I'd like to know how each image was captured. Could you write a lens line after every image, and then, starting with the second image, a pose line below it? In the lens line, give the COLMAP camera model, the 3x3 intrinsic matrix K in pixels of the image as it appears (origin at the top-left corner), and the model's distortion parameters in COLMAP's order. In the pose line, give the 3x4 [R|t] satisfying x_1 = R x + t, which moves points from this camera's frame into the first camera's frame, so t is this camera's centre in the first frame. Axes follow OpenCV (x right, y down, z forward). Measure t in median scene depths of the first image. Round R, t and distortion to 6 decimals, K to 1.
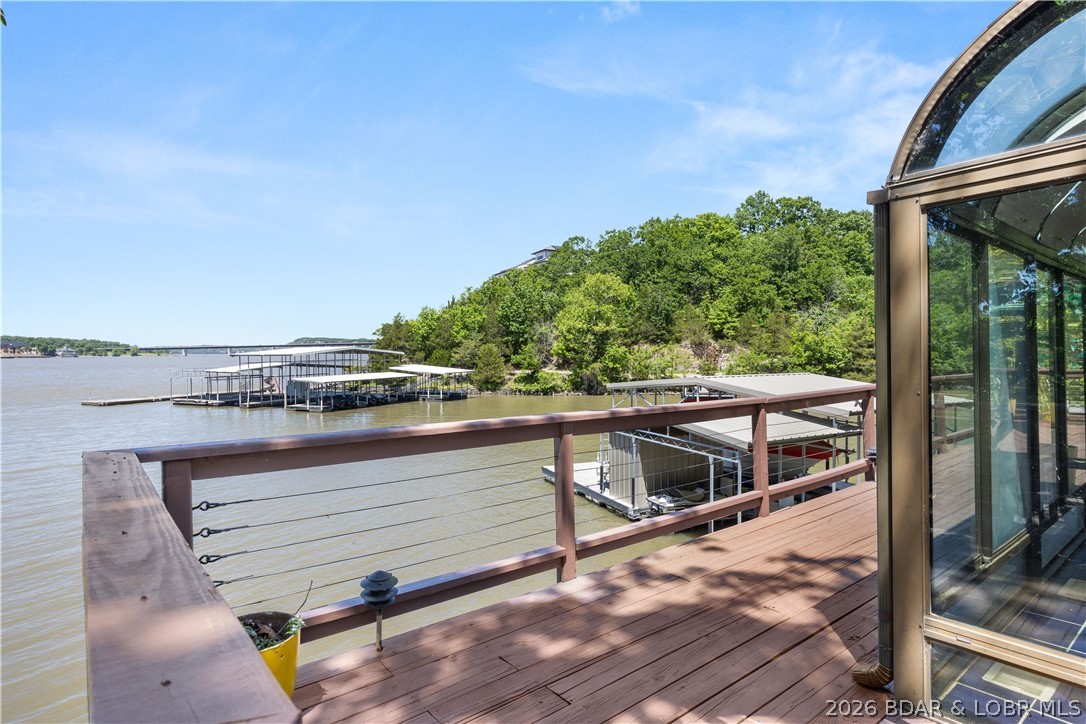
lens RADIAL K [[572.4, 0, 545.2], [0, 572.4, 358.6], [0, 0, 1]] dist [-0.001946, -0.000427]
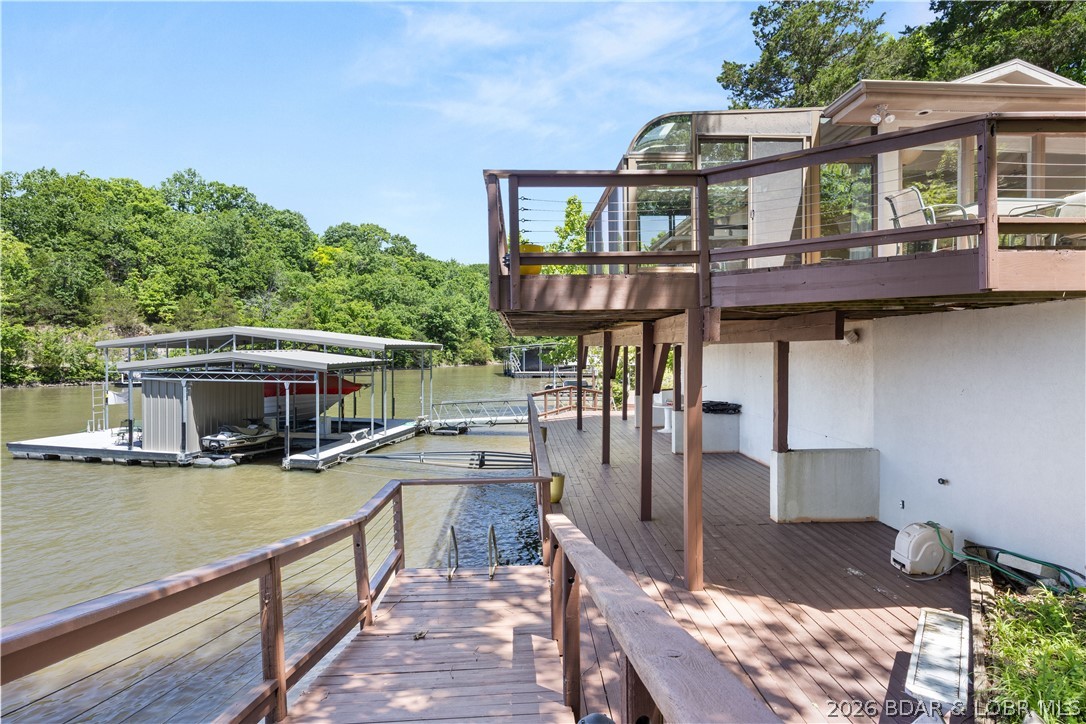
lens RADIAL K [[572.4, 0, 545.2], [0, 572.4, 358.6], [0, 0, 1]] dist [-0.001946, -0.000427]
pose [[0.587870, -0.008789, 0.808908, -0.060493], [0.007386, 0.999958, 0.005497, 0.022049], [-0.808922, 0.002743, 0.587910, -0.016474]]
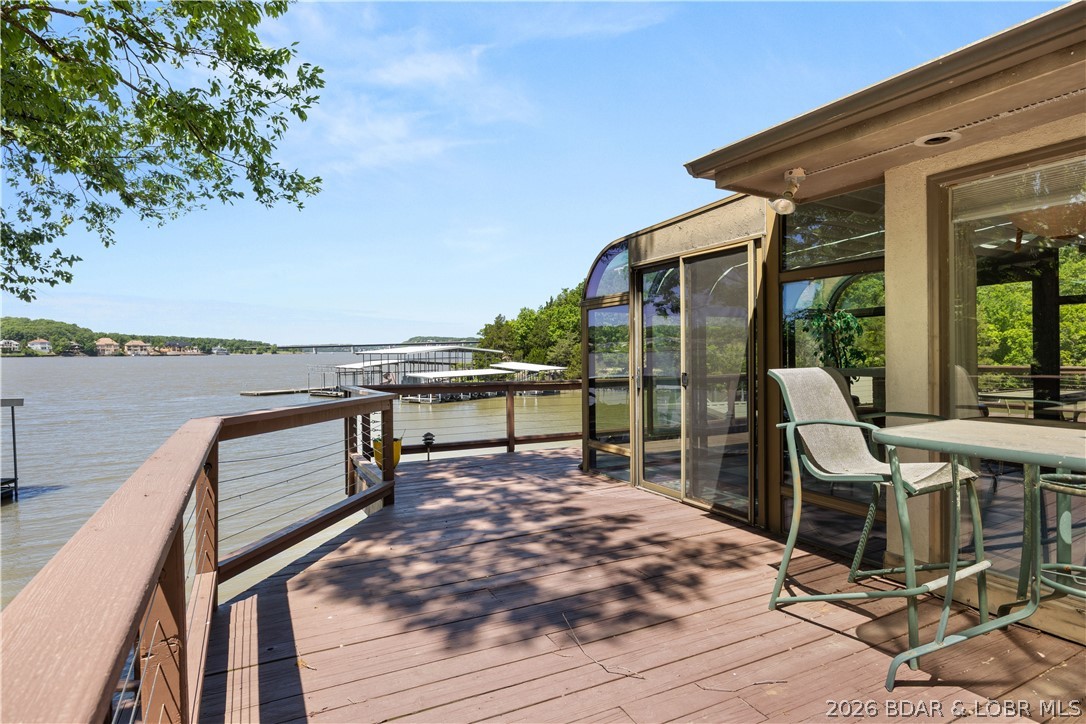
lens RADIAL K [[572.4, 0, 545.2], [0, 572.4, 358.6], [0, 0, 1]] dist [-0.001946, -0.000427]
pose [[0.983913, 0.001661, -0.178641, 0.021622], [-0.001021, 0.999993, 0.003677, -0.000298], [0.178646, -0.003435, 0.983908, -0.046361]]
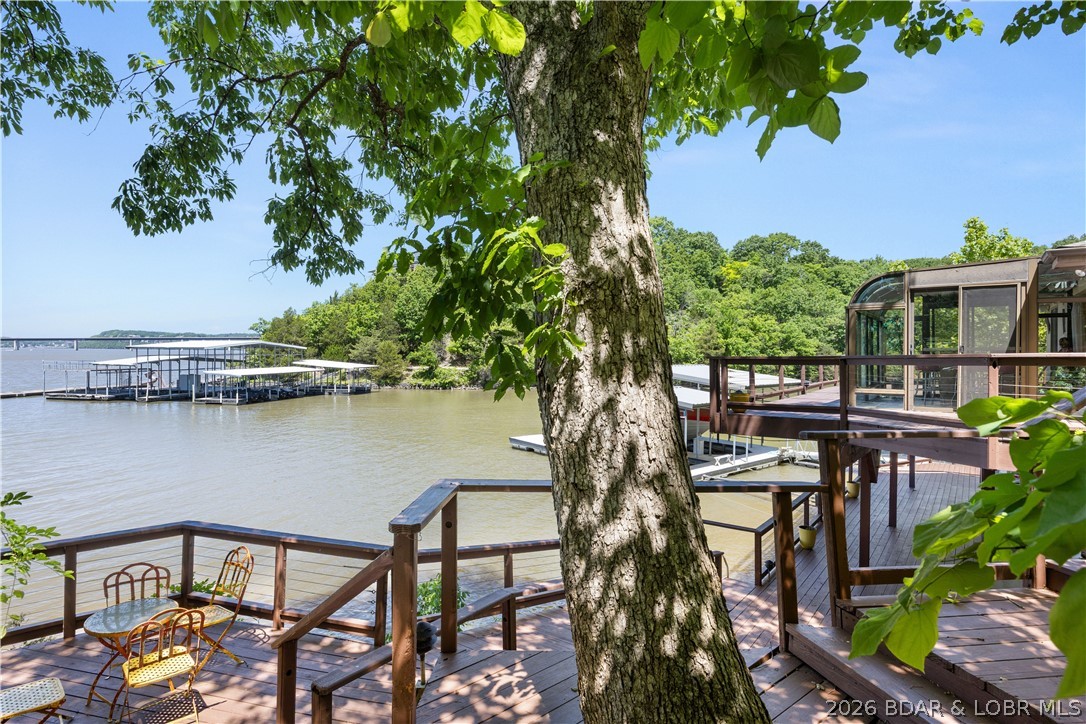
lens RADIAL K [[572.4, 0, 545.2], [0, 572.4, 358.6], [0, 0, 1]] dist [-0.001946, -0.000427]
pose [[0.968835, 0.010545, 0.247480, -0.072499], [-0.010709, 0.999942, -0.000684, 0.004282], [-0.247473, -0.001987, 0.968893, -0.072493]]
